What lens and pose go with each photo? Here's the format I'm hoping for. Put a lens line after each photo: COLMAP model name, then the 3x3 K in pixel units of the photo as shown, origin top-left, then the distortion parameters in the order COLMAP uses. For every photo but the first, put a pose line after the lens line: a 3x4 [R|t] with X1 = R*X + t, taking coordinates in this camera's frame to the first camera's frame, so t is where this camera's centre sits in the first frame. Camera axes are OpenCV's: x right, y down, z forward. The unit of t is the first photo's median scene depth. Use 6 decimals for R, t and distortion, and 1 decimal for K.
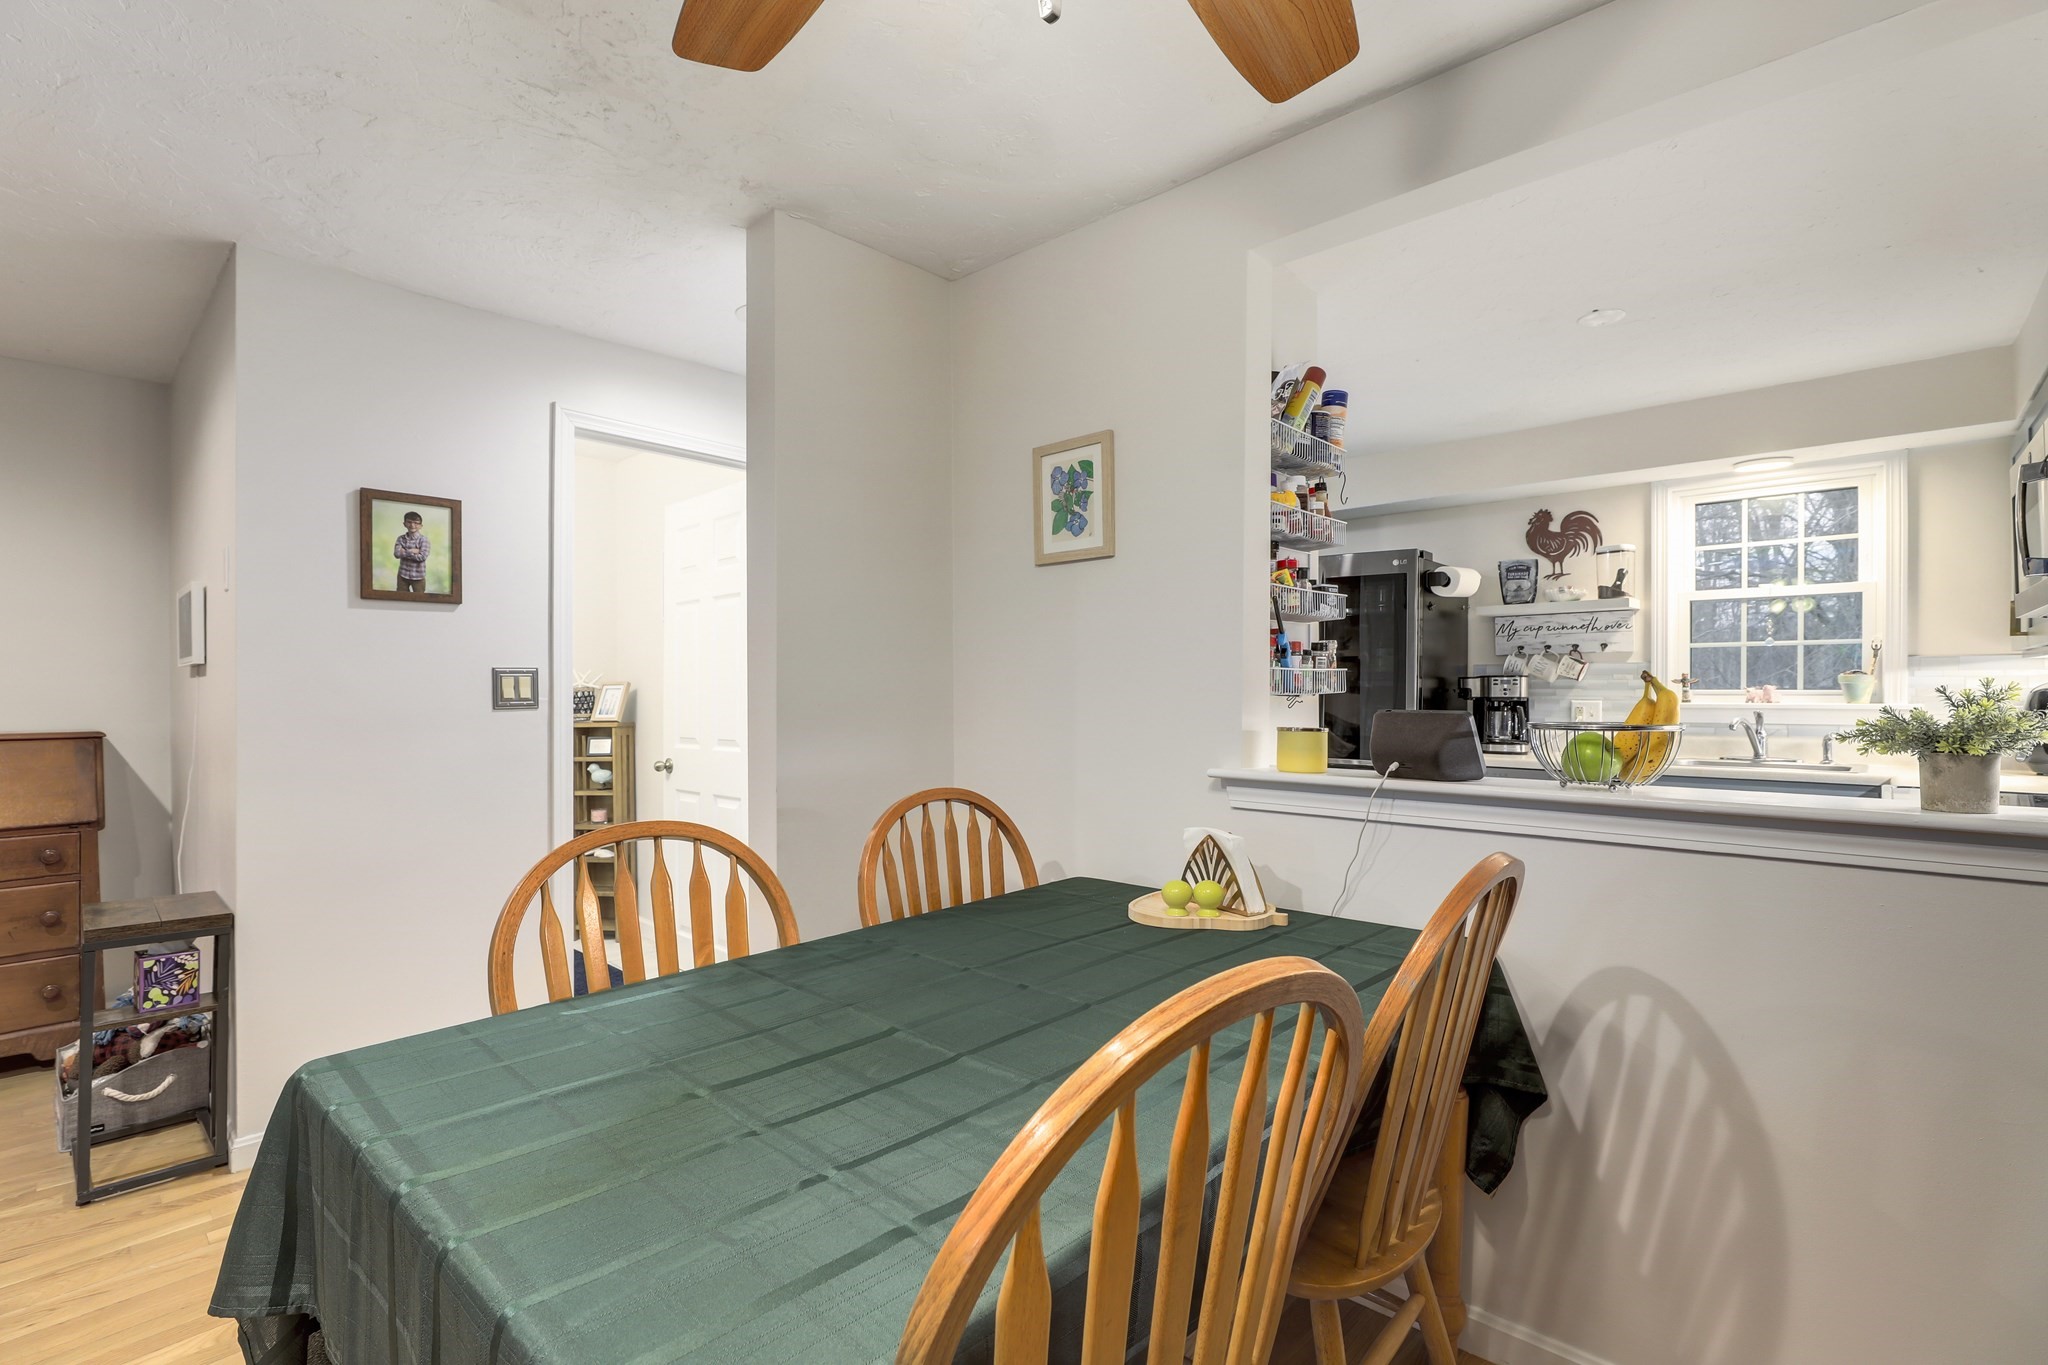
lens RADIAL K [[940.3, 0, 1024.0], [0, 940.3, 682.5], [0, 0, 1]] dist [-0.004254, -0.000707]
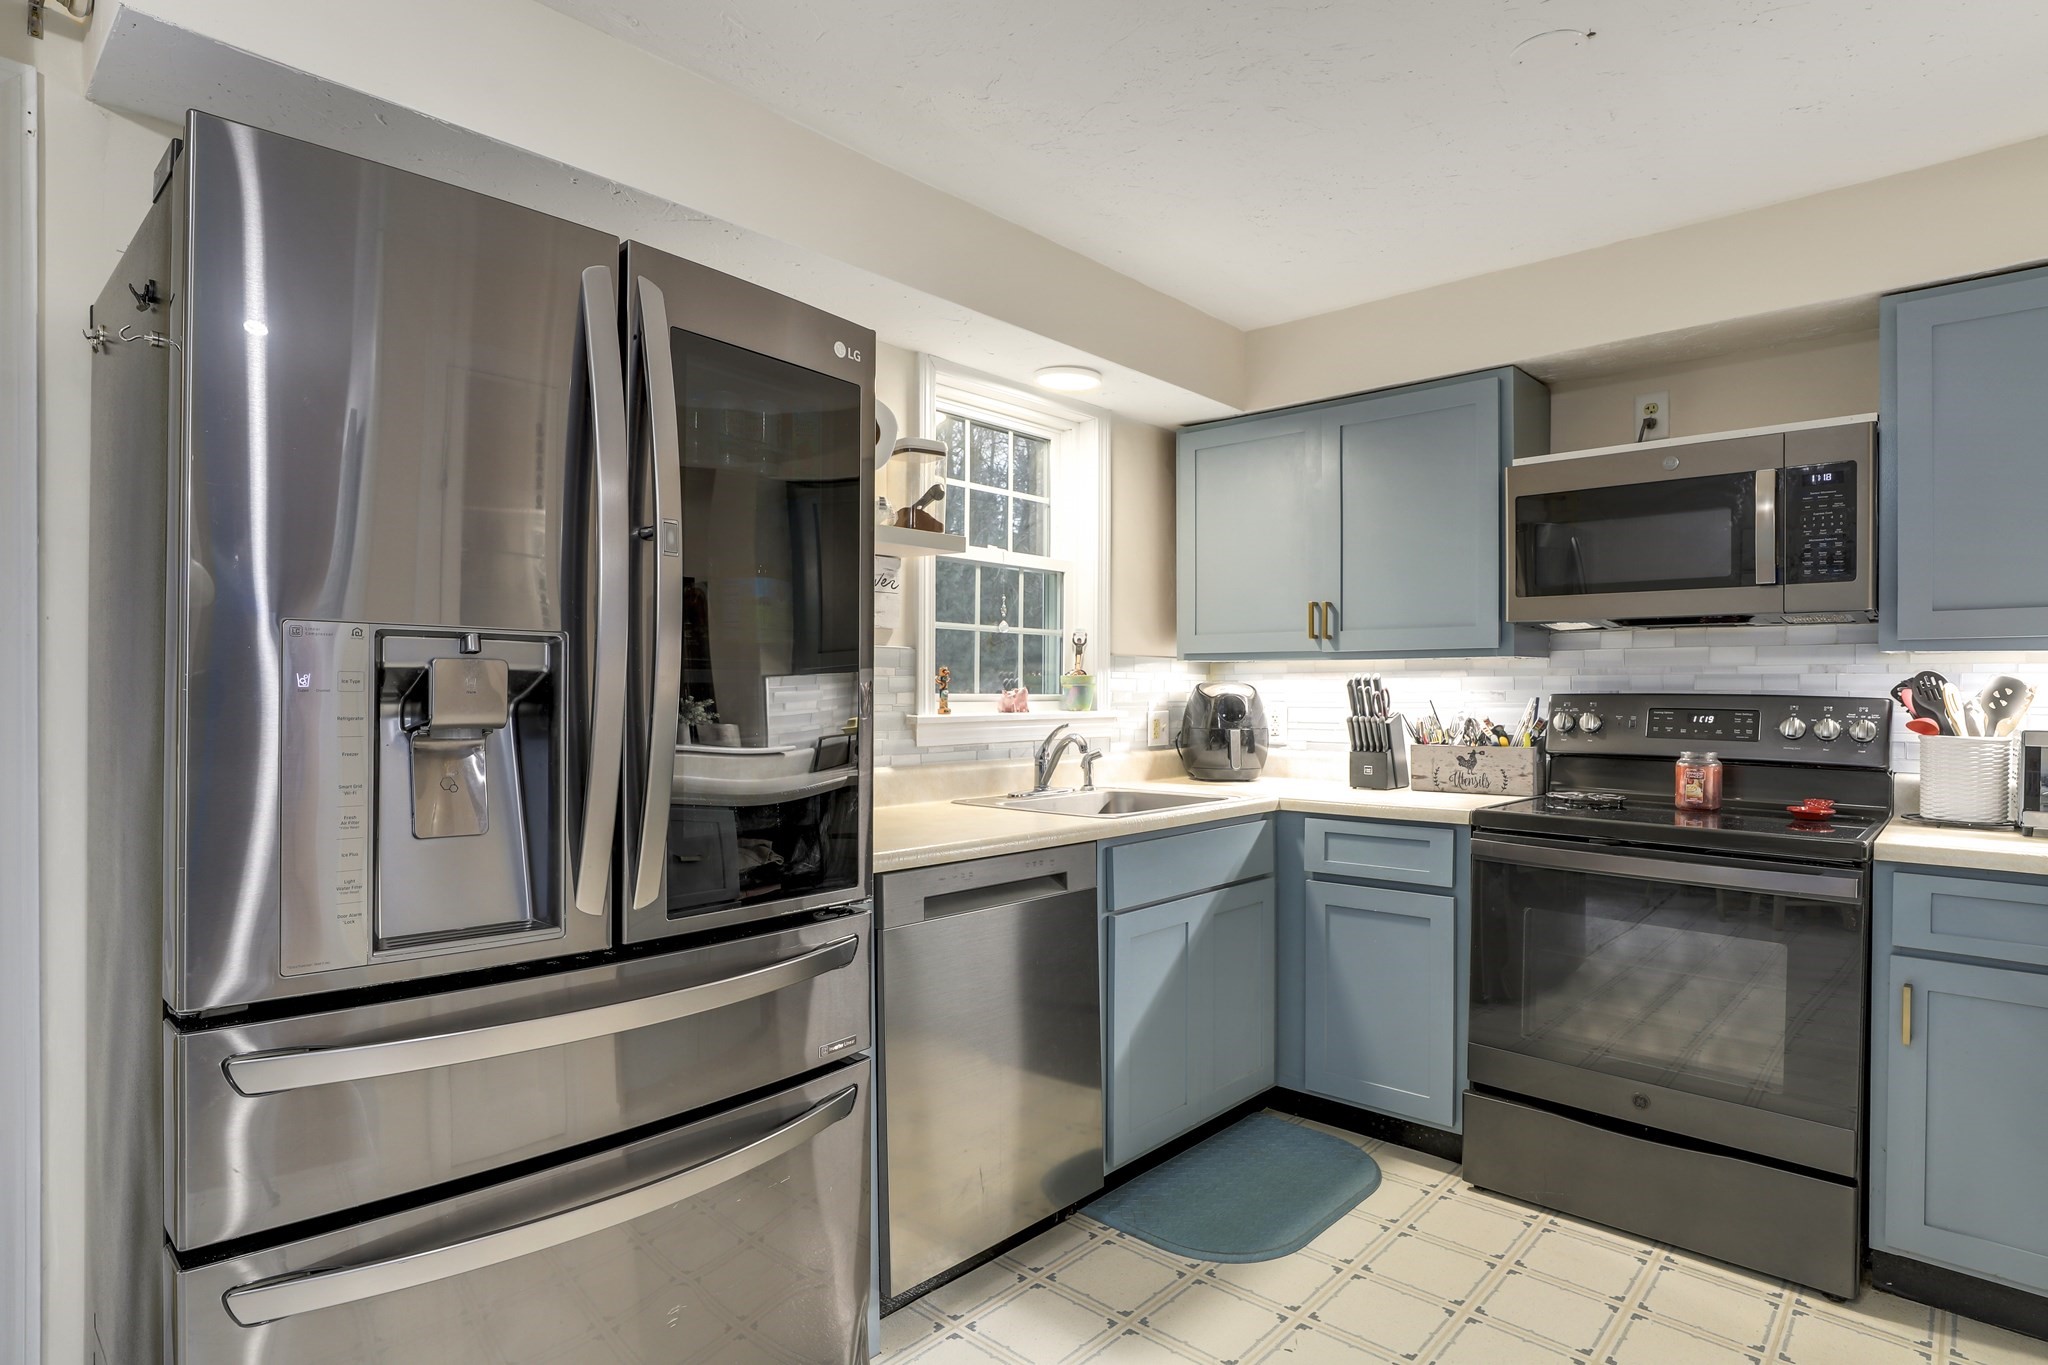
lens RADIAL K [[1094.2, 0, 1030.3], [0, 1094.2, 697.6], [0, 0, 1]] dist [-0.042187, 0.020192]
pose [[0.007167, -0.007467, 0.999946, -0.042697], [-0.007135, 0.999946, 0.007519, 0.005376], [-0.999949, -0.007188, 0.007113, 1.585005]]
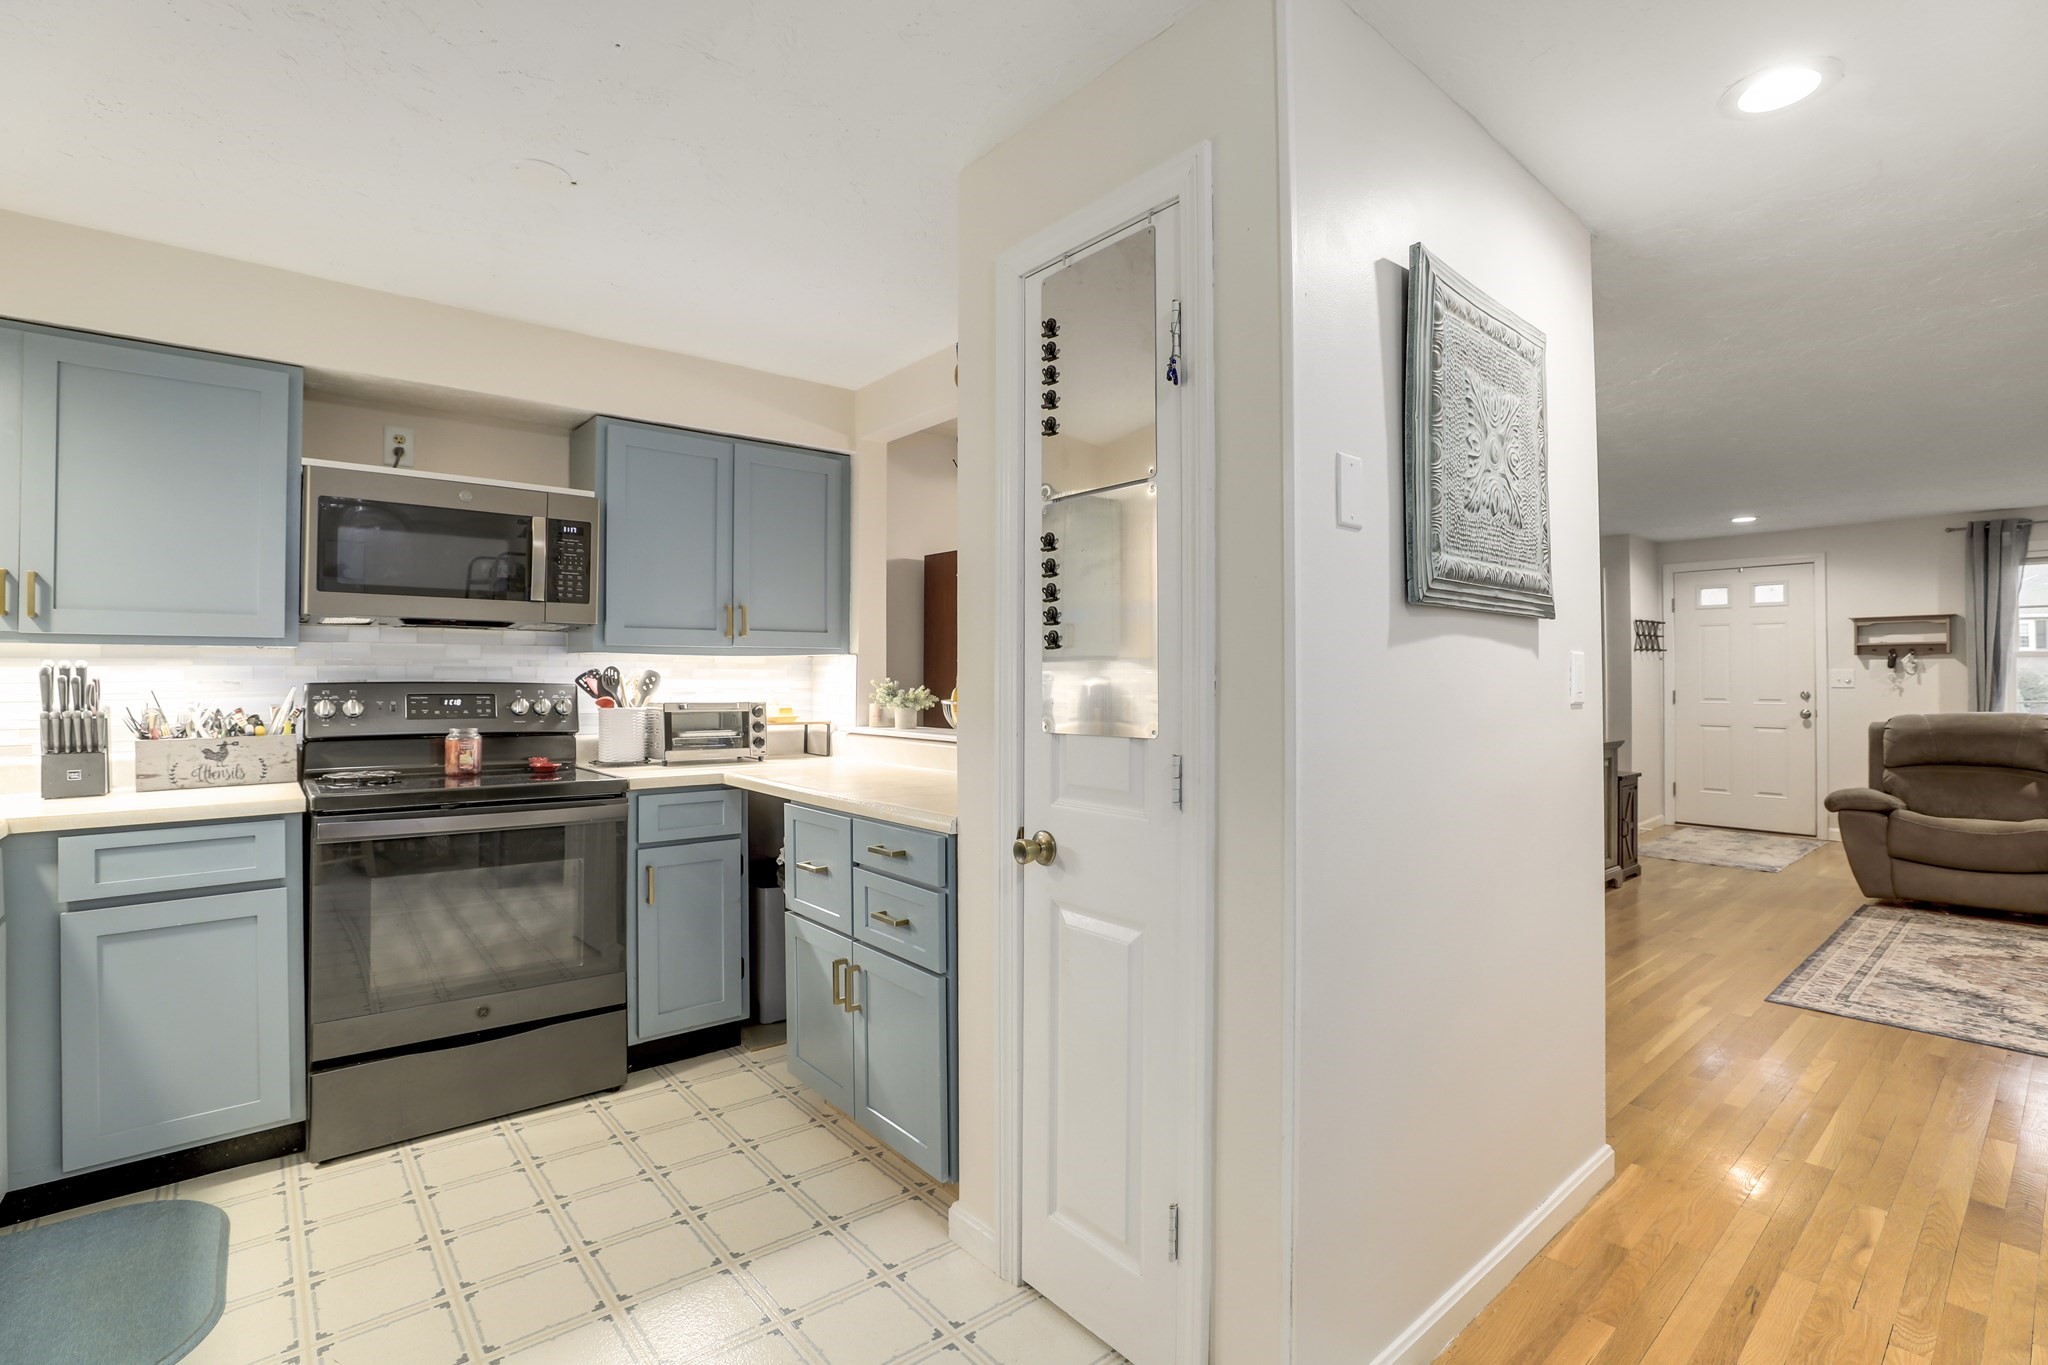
lens RADIAL K [[940.6, 0, 1038.2], [0, 940.6, 666.8], [0, 0, 1]] dist [-0.044542, 0.013867]
pose [[-0.992422, 0.002846, 0.122846, 0.198401], [0.000768, 0.999856, -0.016958, 0.006371], [-0.122877, -0.016735, -0.992281, 2.008347]]
